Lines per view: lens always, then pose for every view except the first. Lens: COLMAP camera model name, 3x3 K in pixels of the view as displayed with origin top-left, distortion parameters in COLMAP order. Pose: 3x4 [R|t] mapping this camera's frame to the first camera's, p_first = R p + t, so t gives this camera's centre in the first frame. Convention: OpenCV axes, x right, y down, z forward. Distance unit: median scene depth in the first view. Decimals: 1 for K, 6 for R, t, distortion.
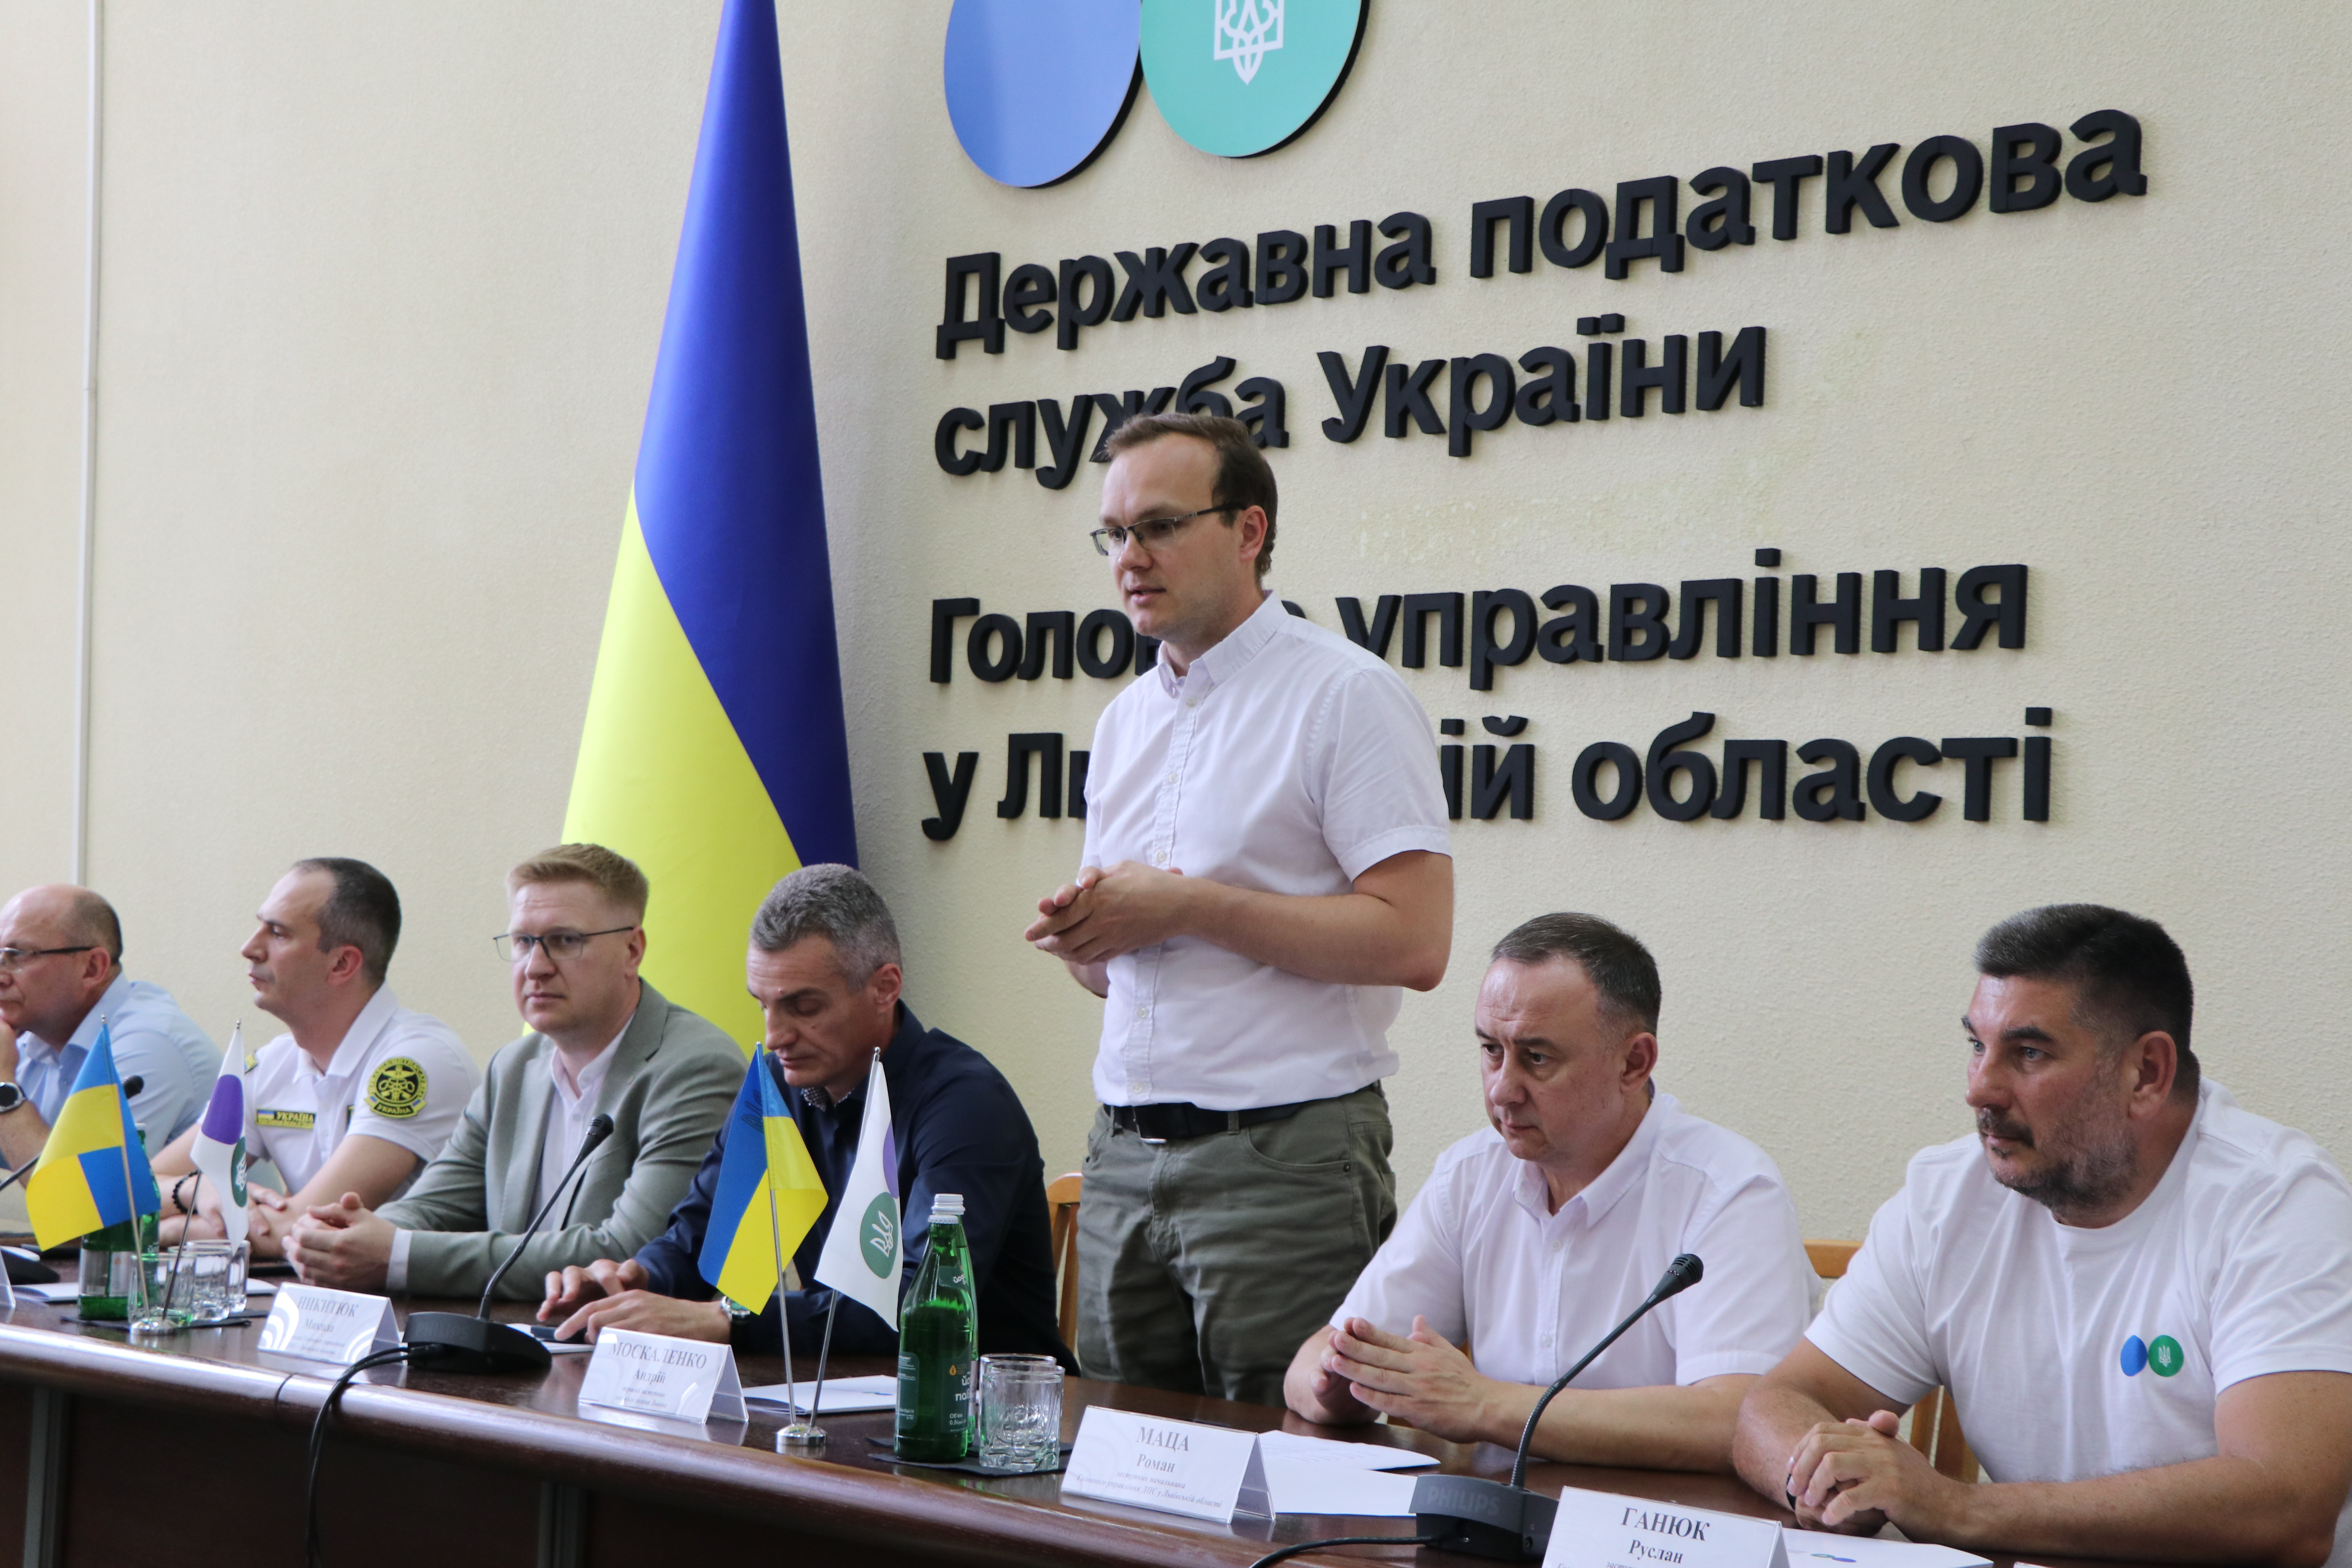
lens RADIAL K [[3818.1, 0, 1176.4], [0, 3818.1, 779.9], [0, 0, 1]] dist [0.117630, 0.000000]
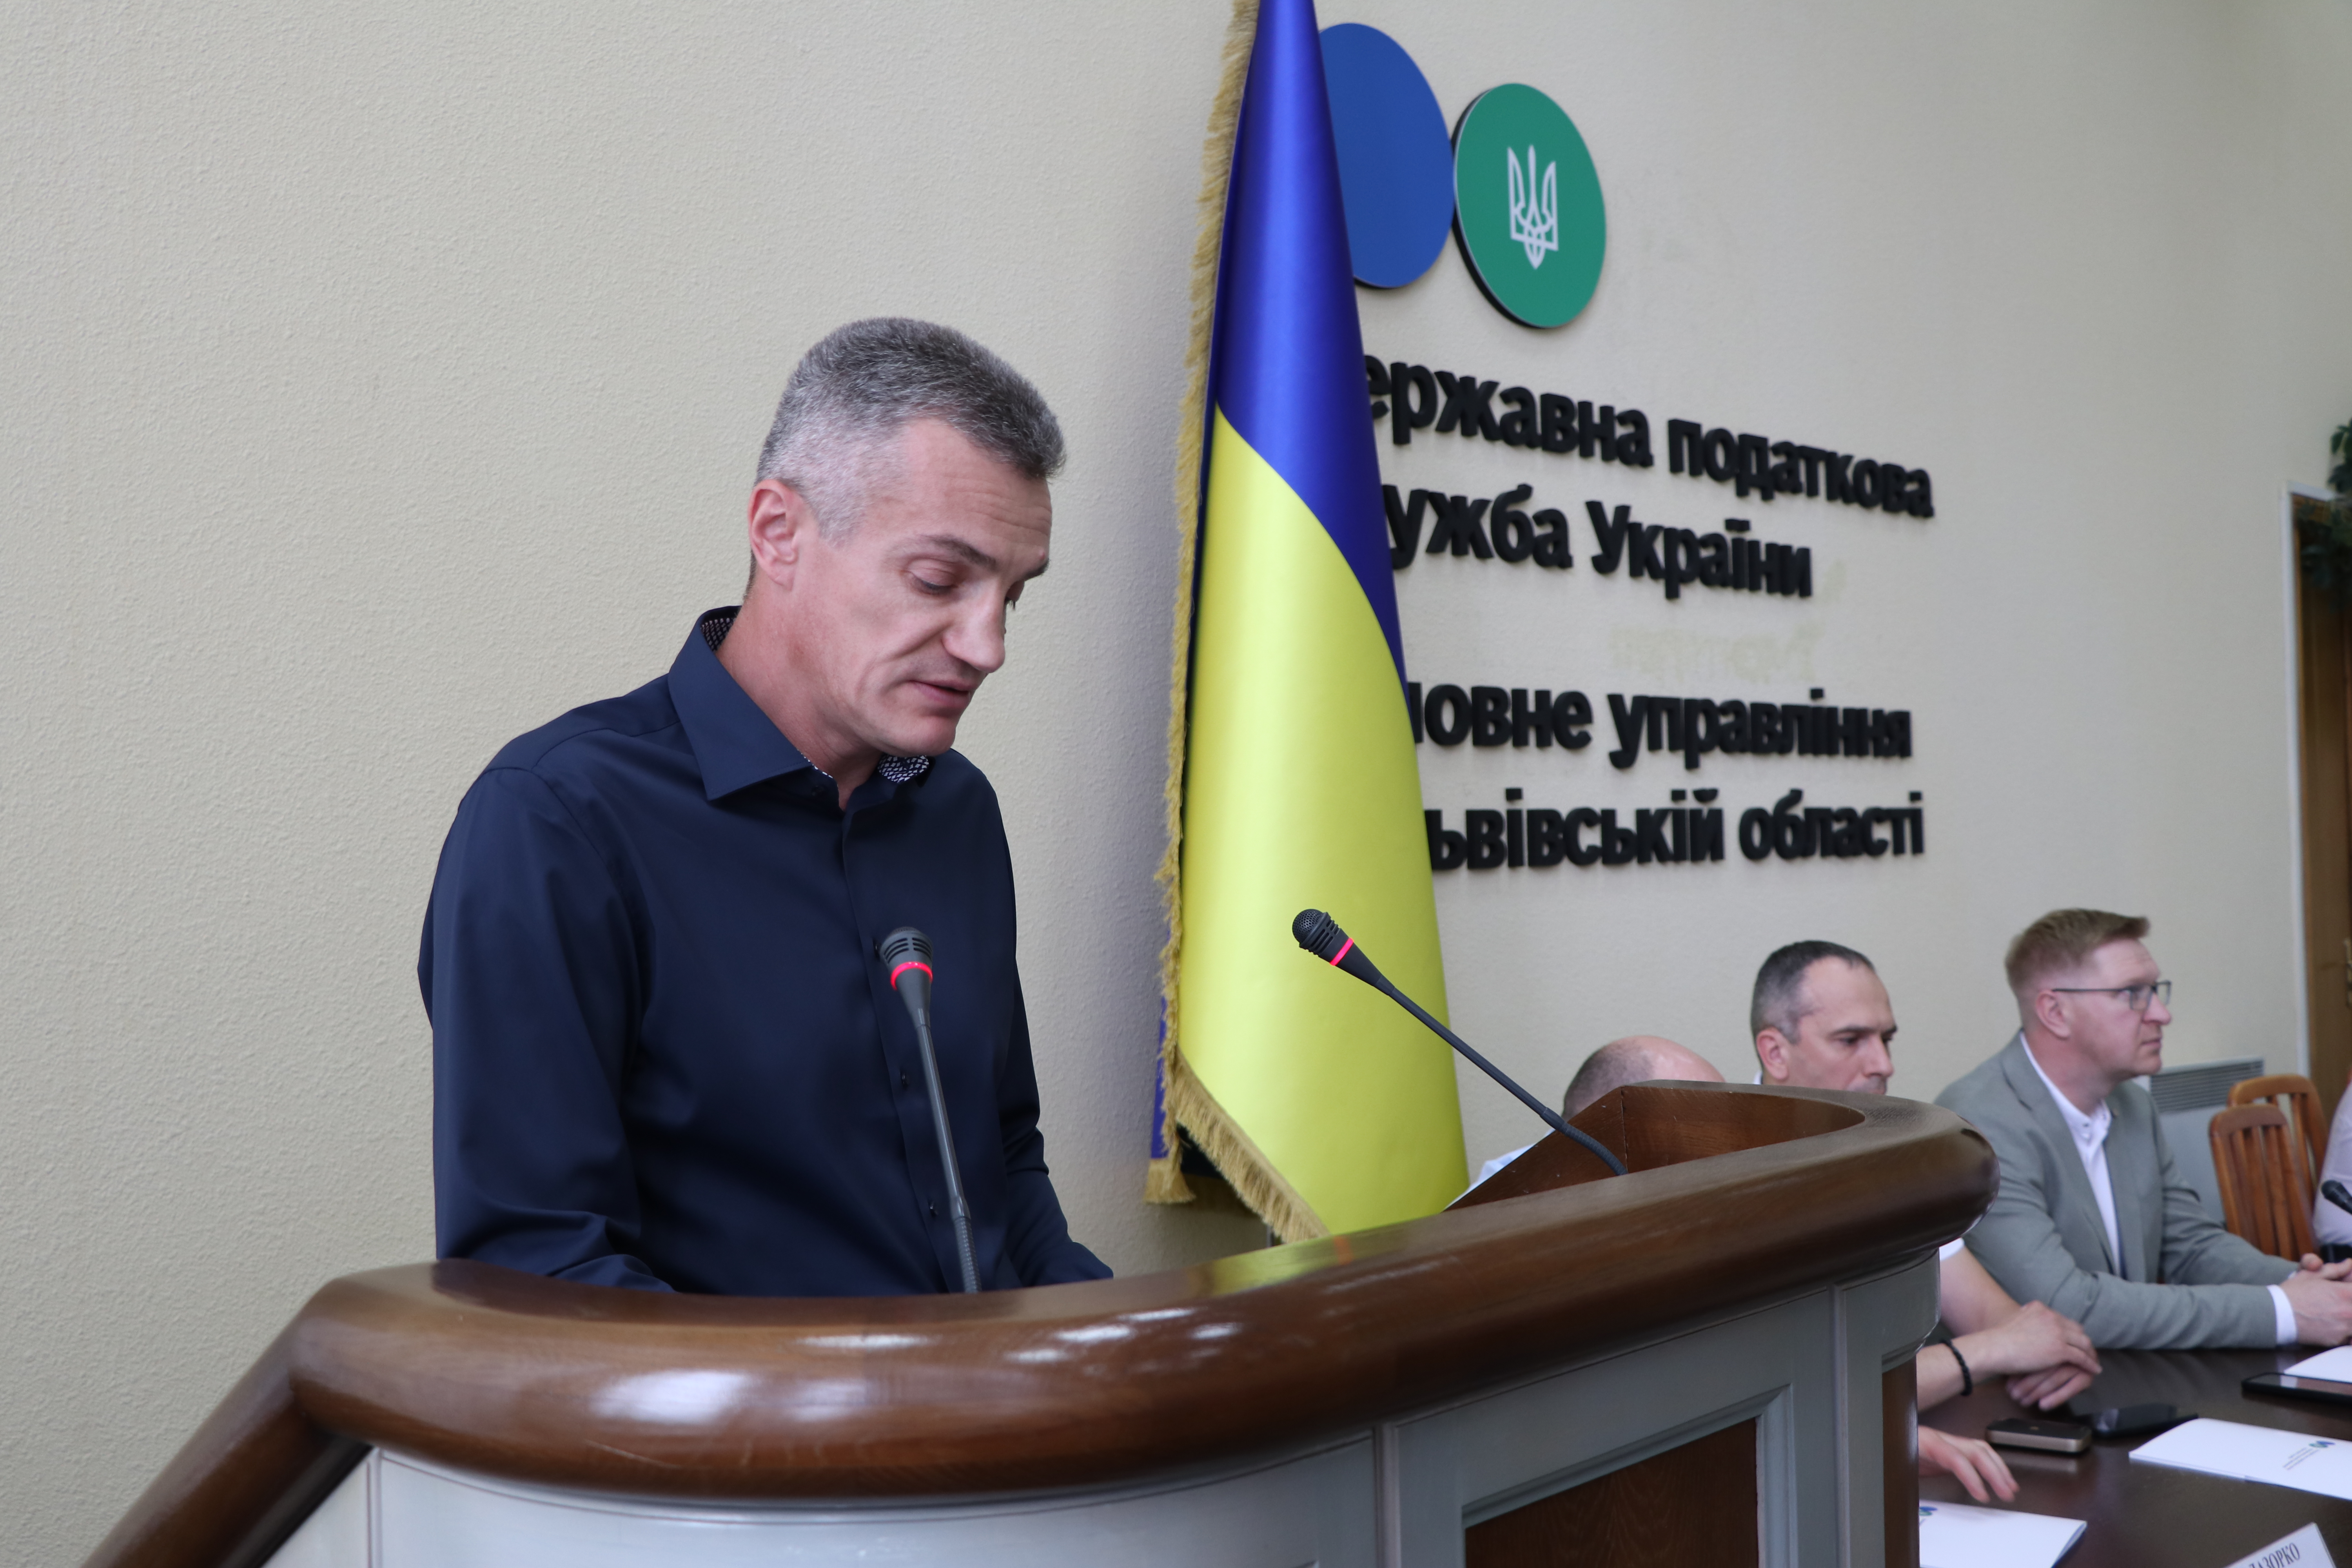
lens RADIAL K [[2641.8, 0, 1176.4], [0, 2641.8, 796.9], [0, 0, 1]] dist [-0.015262, 0.000000]
pose [[-0.043404, 0.012644, 0.998978, -0.874010], [0.007231, 0.999898, -0.012341, -0.002922], [-0.999031, 0.006688, -0.043491, 1.230152]]
